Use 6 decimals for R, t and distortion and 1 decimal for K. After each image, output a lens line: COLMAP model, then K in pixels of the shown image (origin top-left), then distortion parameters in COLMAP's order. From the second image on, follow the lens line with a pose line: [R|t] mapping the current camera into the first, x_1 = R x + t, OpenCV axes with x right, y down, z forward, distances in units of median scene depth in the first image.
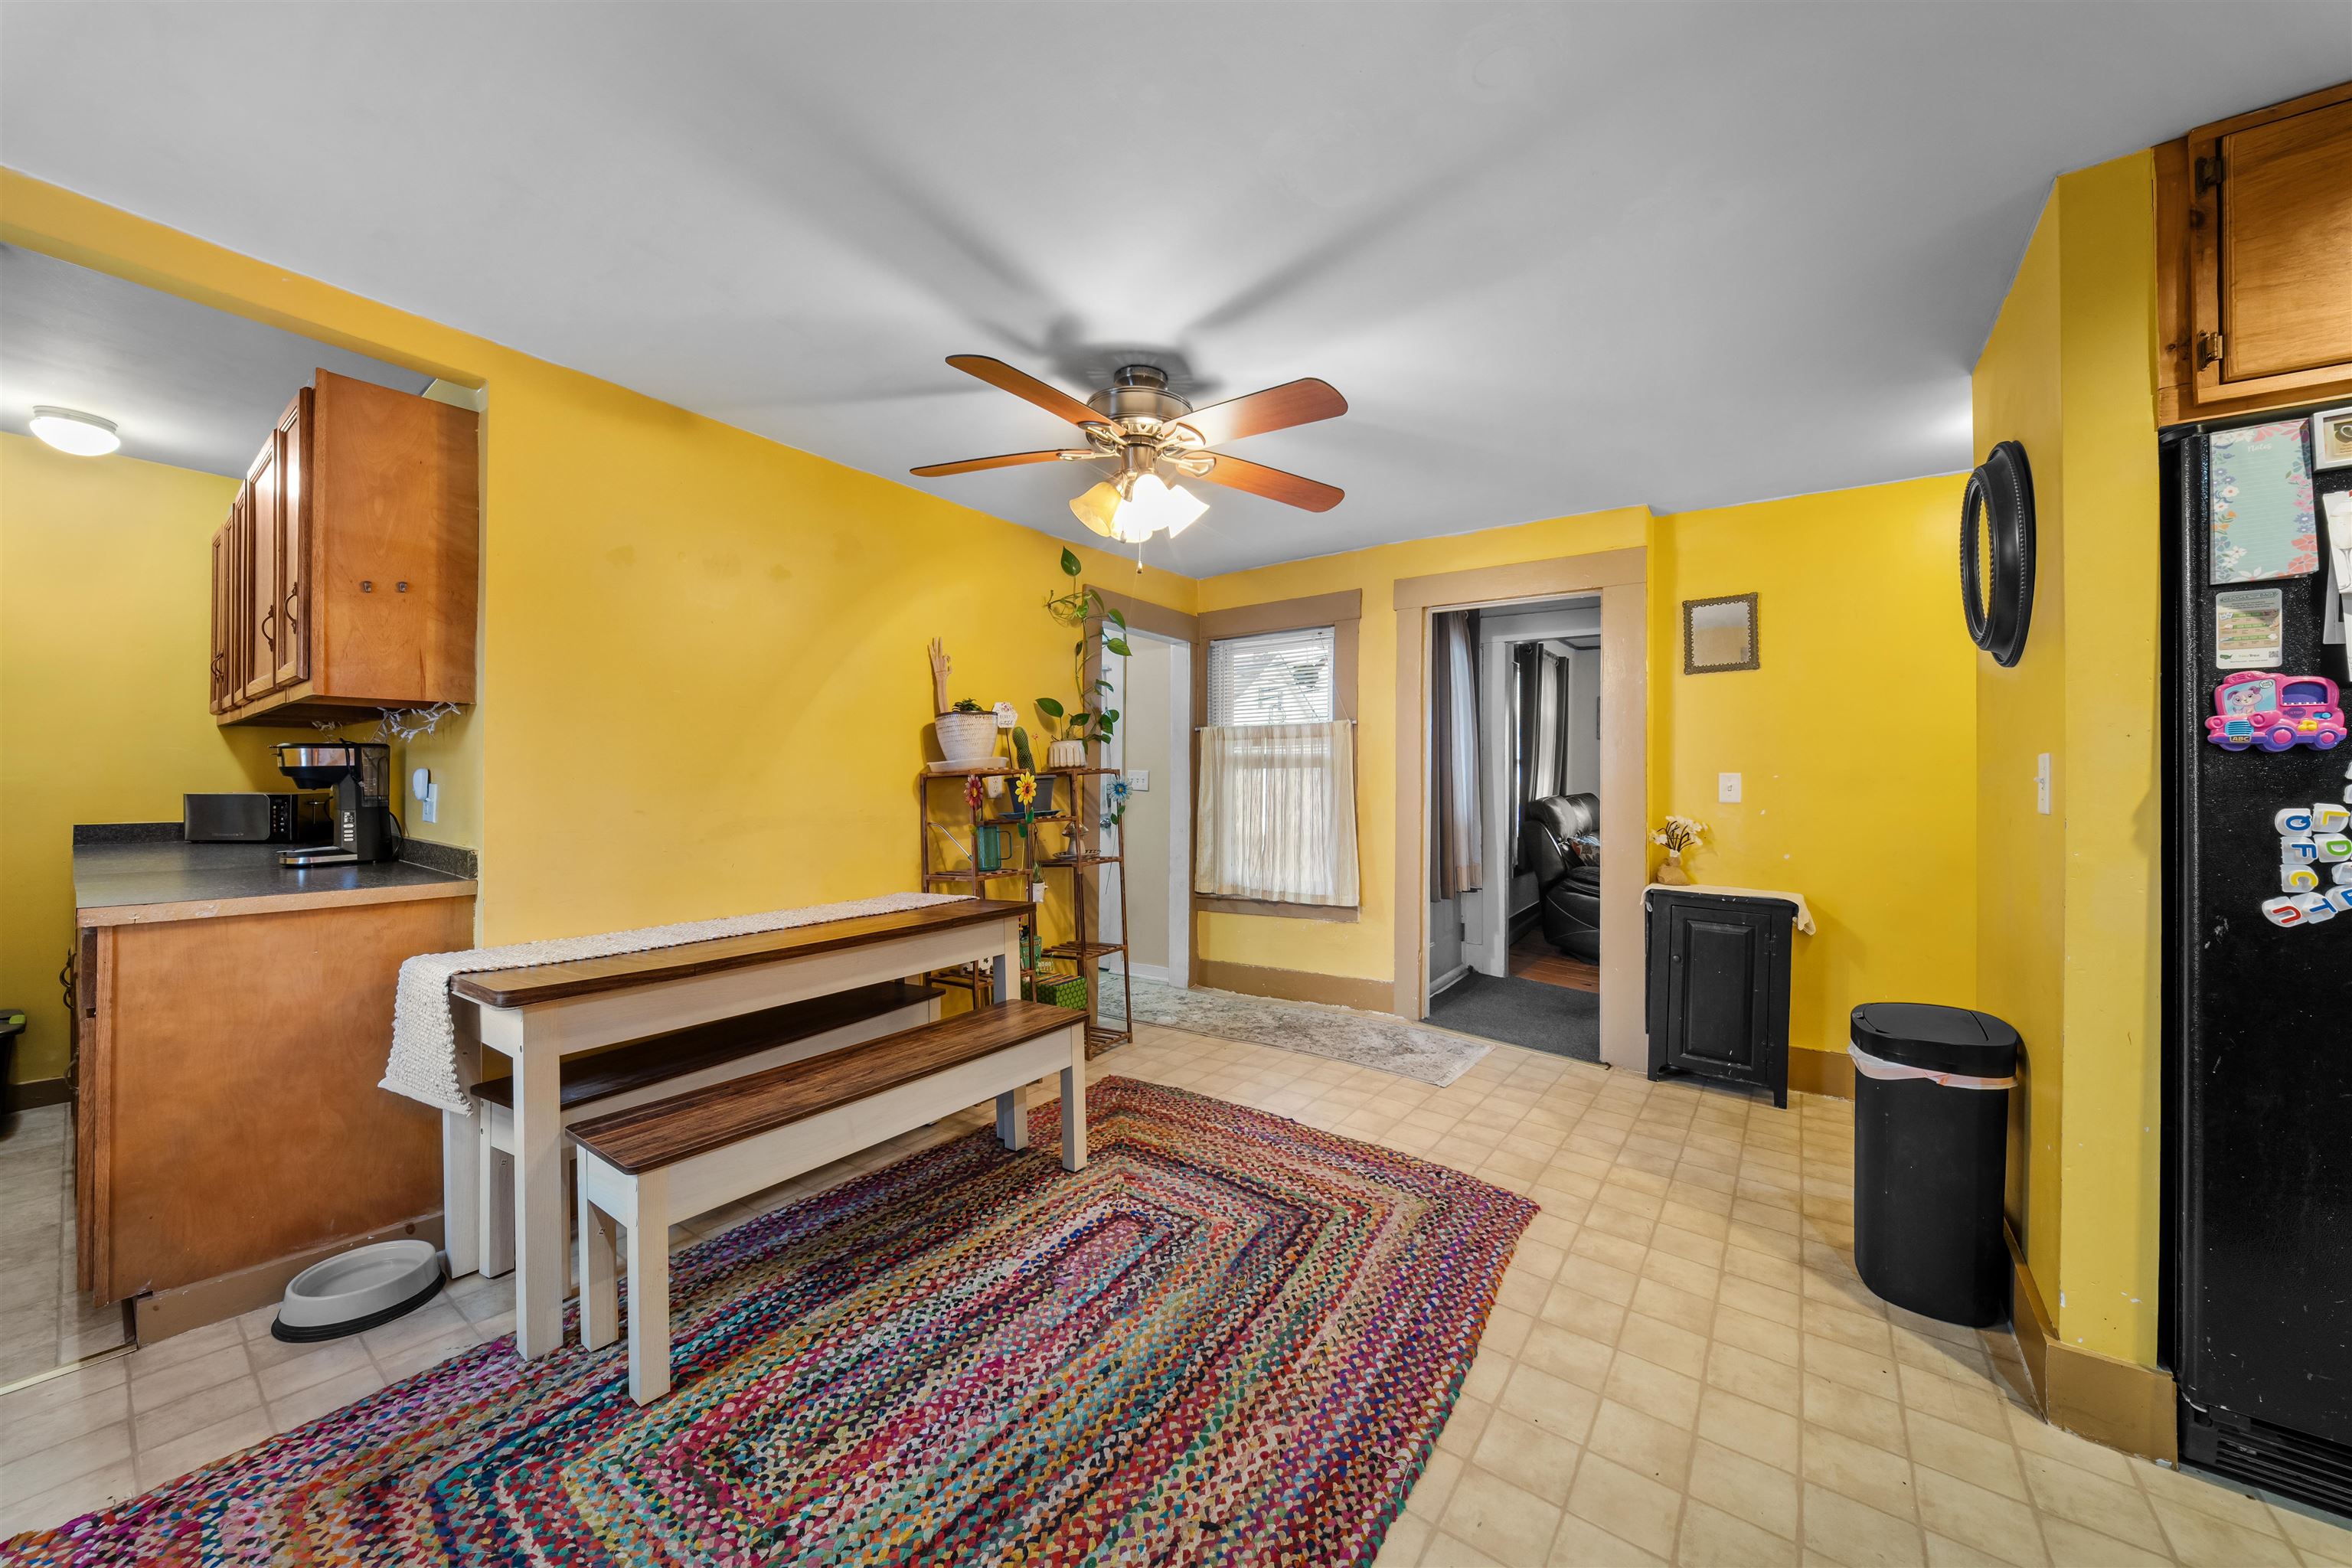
lens RADIAL K [[830.6, 0, 1179.1], [0, 830.6, 775.4], [0, 0, 1]] dist [0.007295, -0.004872]
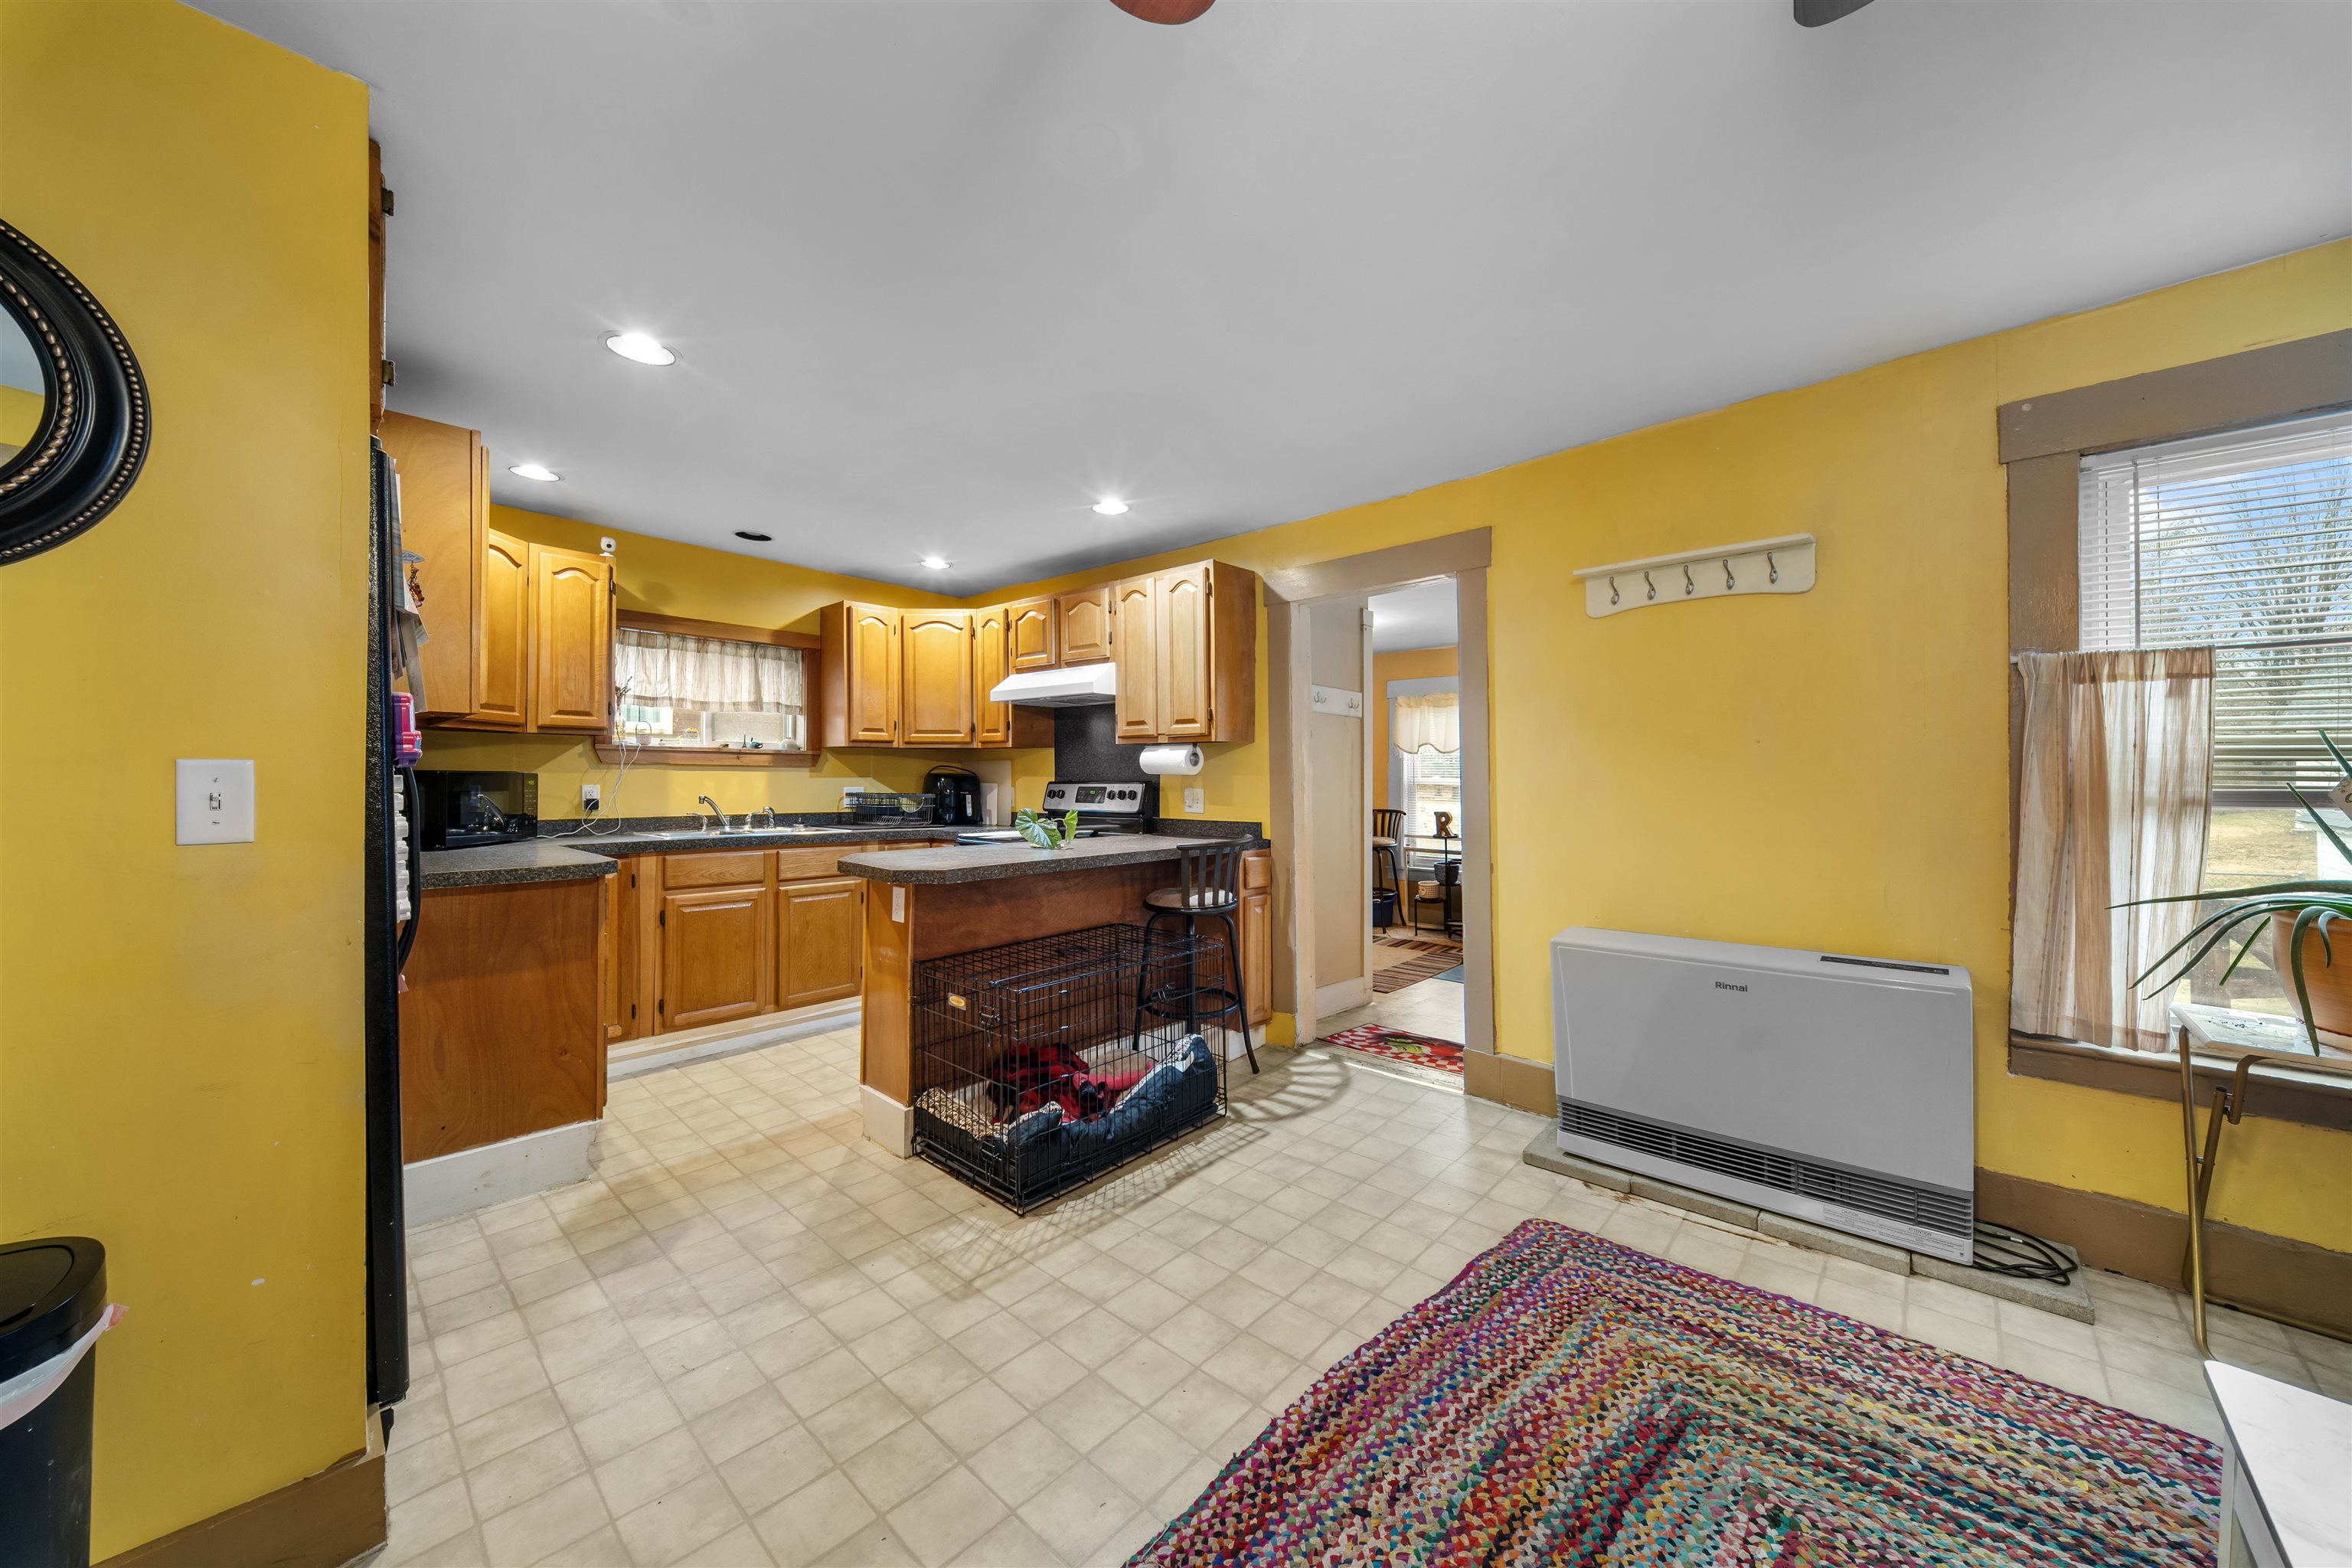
lens RADIAL K [[830.6, 0, 1171.0], [0, 830.6, 779.4], [0, 0, 1]] dist [0.007295, -0.004872]
pose [[-0.993720, -0.003839, 0.111826, 0.129395], [-0.003952, 0.999992, -0.000791, -0.018229], [-0.111822, -0.001228, -0.993727, 1.663972]]
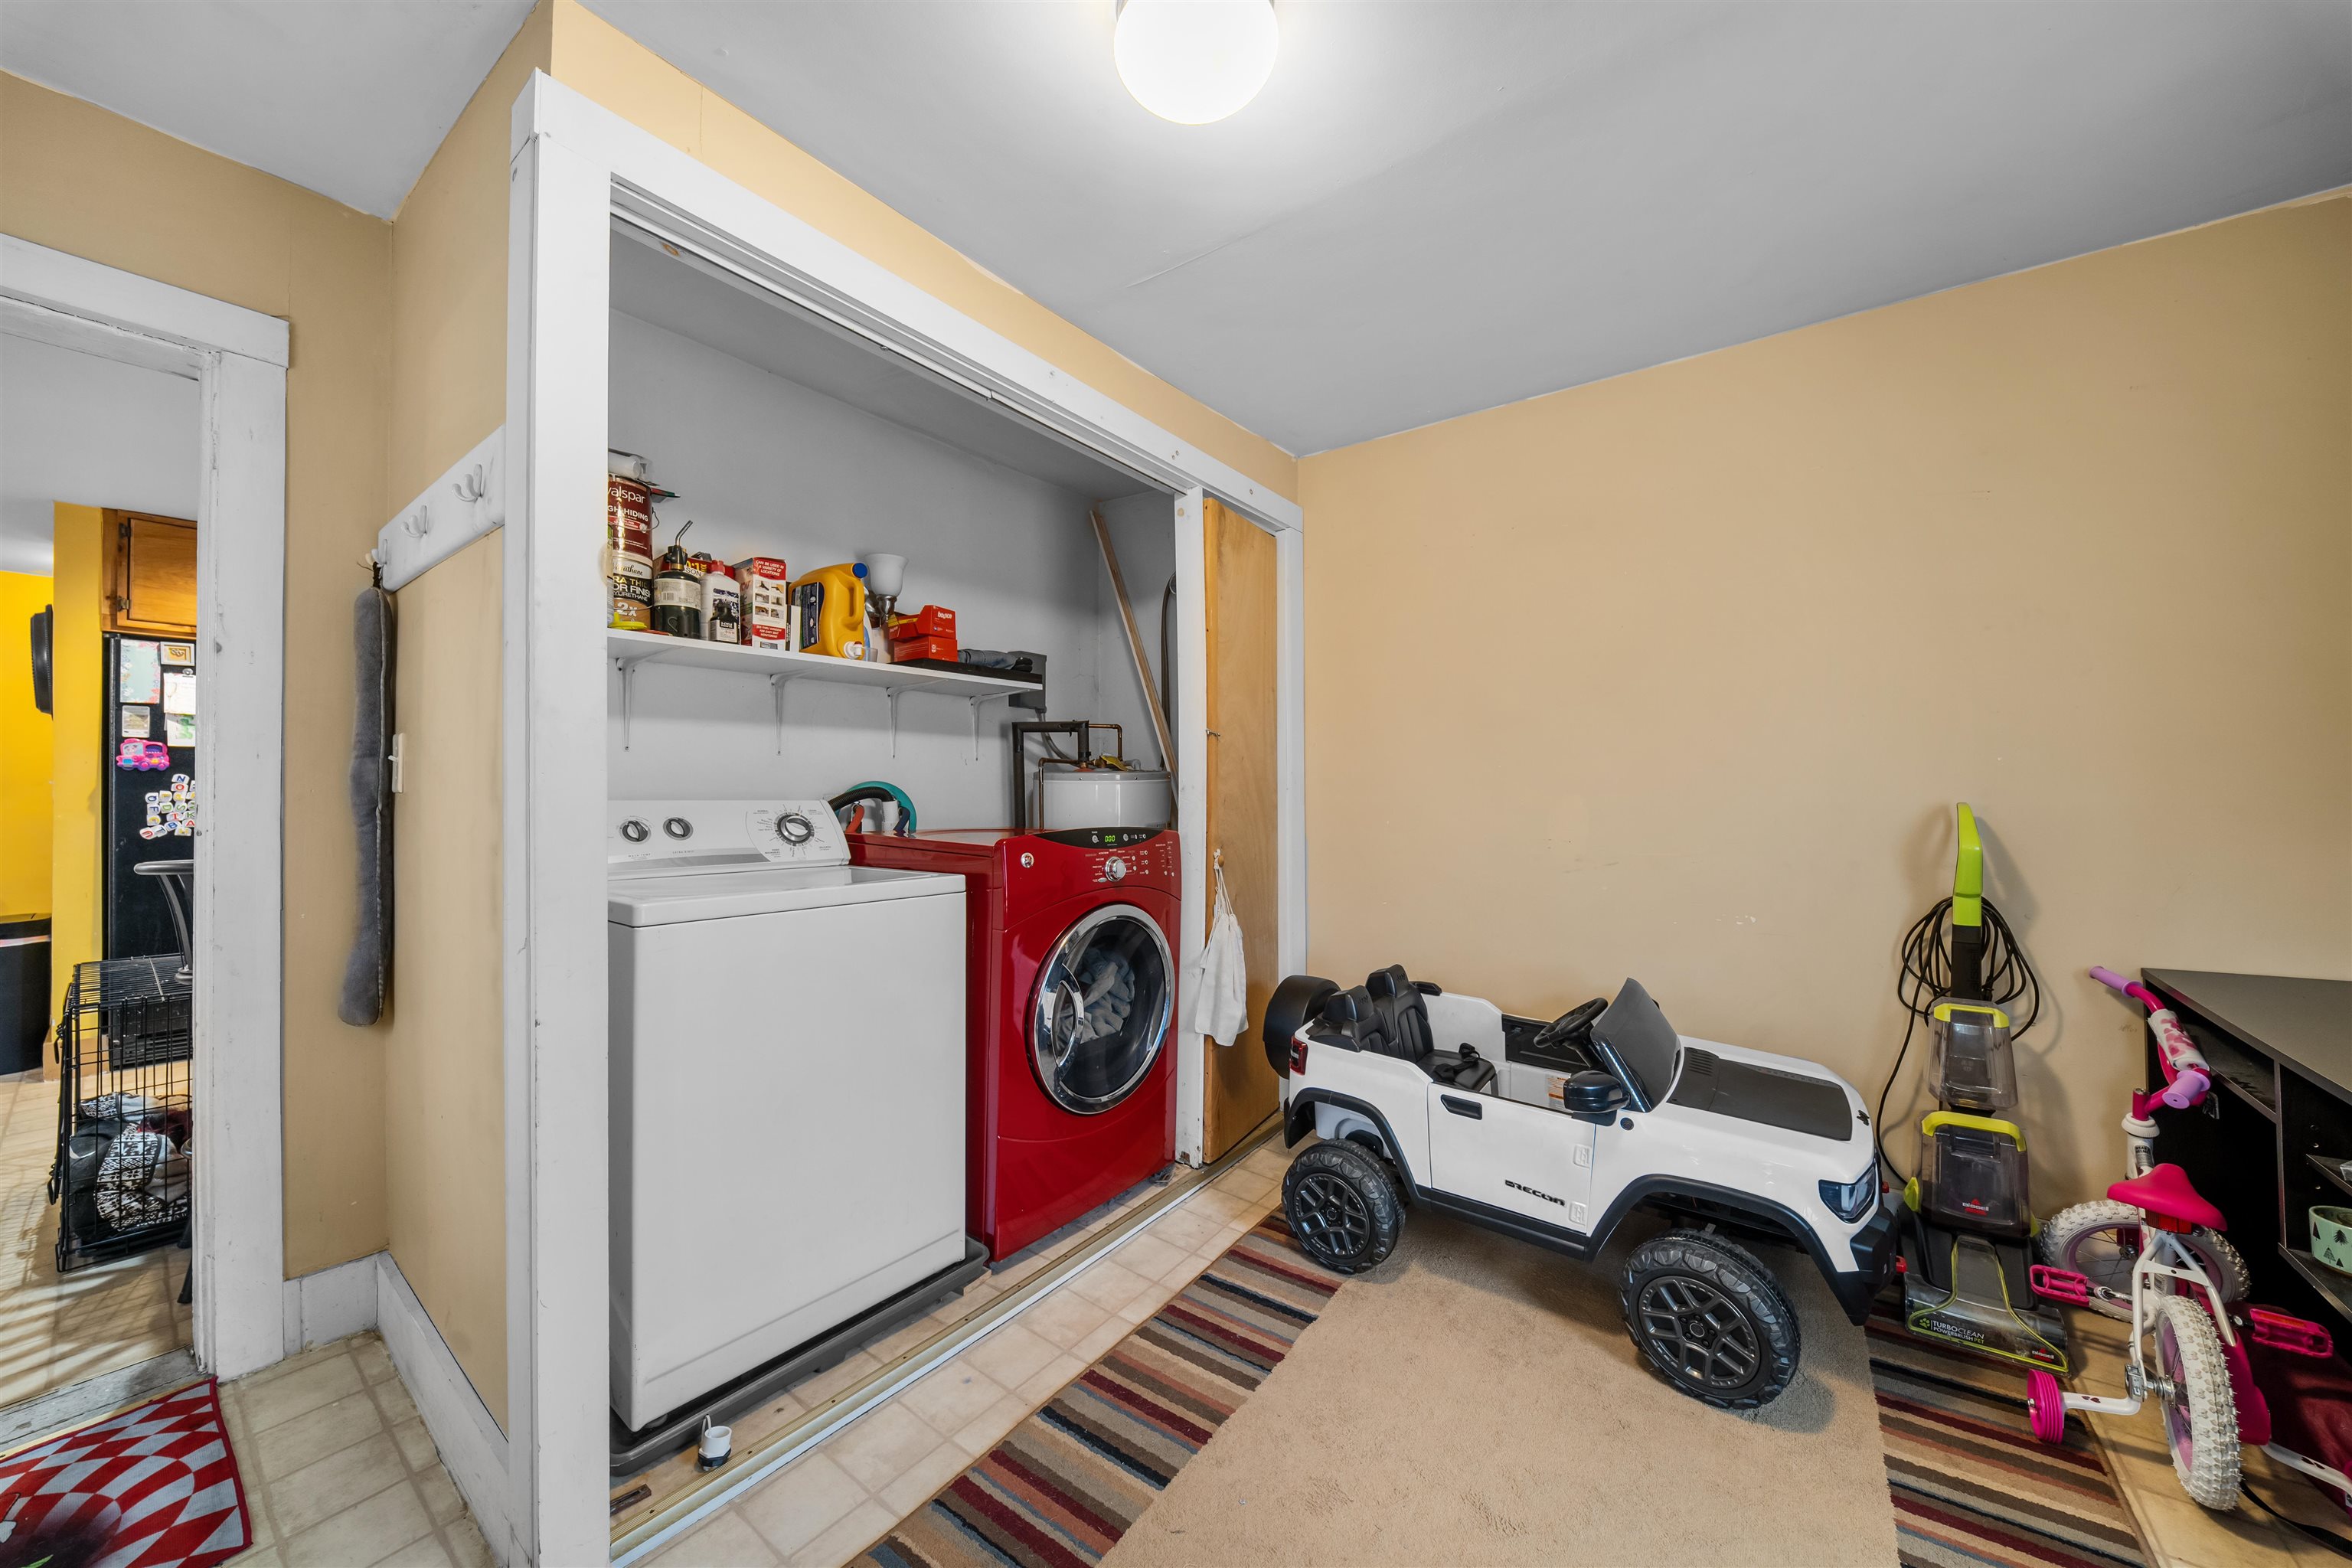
lens RADIAL K [[830.6, 0, 1171.6], [0, 830.6, 785.9], [0, 0, 1]] dist [0.007295, -0.004872]
pose [[0.027659, -0.002431, 0.999614, -0.961874], [-0.002363, 0.999994, 0.002498, 0.003639], [-0.999615, -0.002431, 0.027653, -1.869876]]
